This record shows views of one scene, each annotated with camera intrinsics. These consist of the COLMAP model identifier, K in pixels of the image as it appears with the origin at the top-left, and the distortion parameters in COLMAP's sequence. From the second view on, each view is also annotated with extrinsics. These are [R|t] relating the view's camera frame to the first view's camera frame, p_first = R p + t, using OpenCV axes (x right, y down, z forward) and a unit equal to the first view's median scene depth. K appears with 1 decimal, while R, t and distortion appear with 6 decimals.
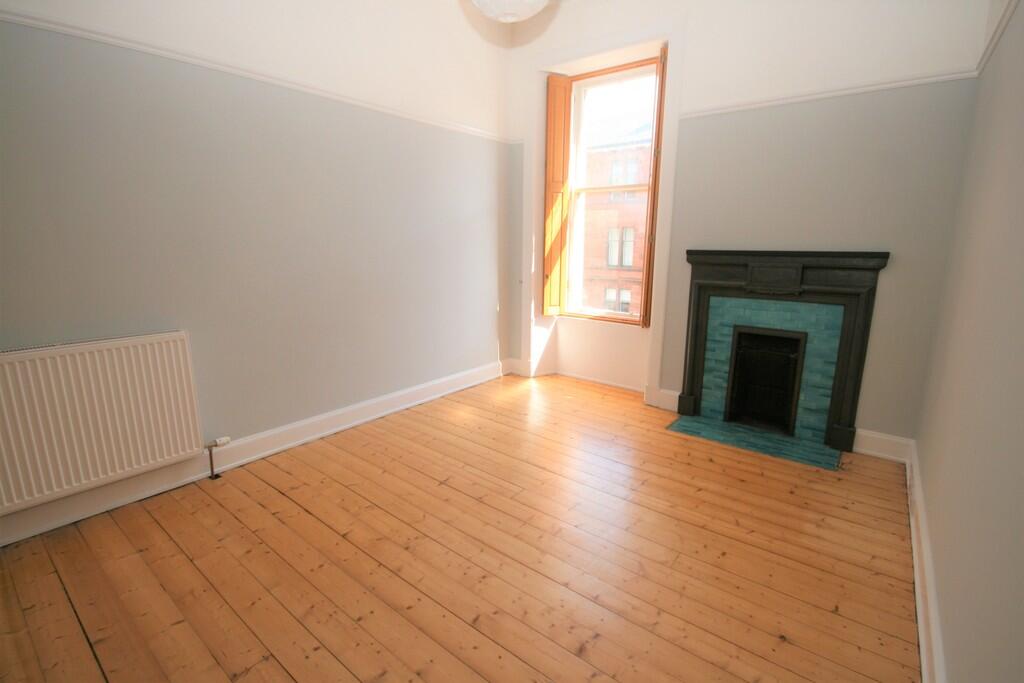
lens RADIAL K [[488.1, 0, 519.1], [0, 488.1, 345.0], [0, 0, 1]] dist [-0.011245, 0.000092]
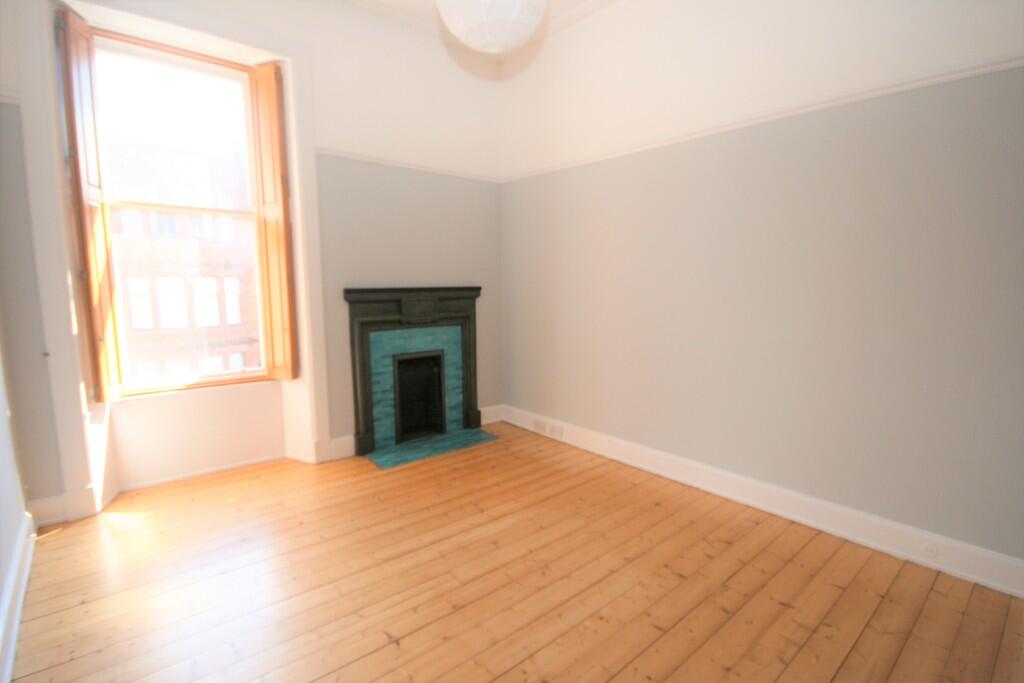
lens RADIAL K [[488.1, 0, 519.1], [0, 488.1, 345.0], [0, 0, 1]] dist [-0.011245, 0.000092]
pose [[0.171485, -0.134538, 0.975957, -0.580567], [0.203649, 0.974077, 0.098495, -0.113457], [-0.963909, 0.181863, 0.194438, 0.510190]]
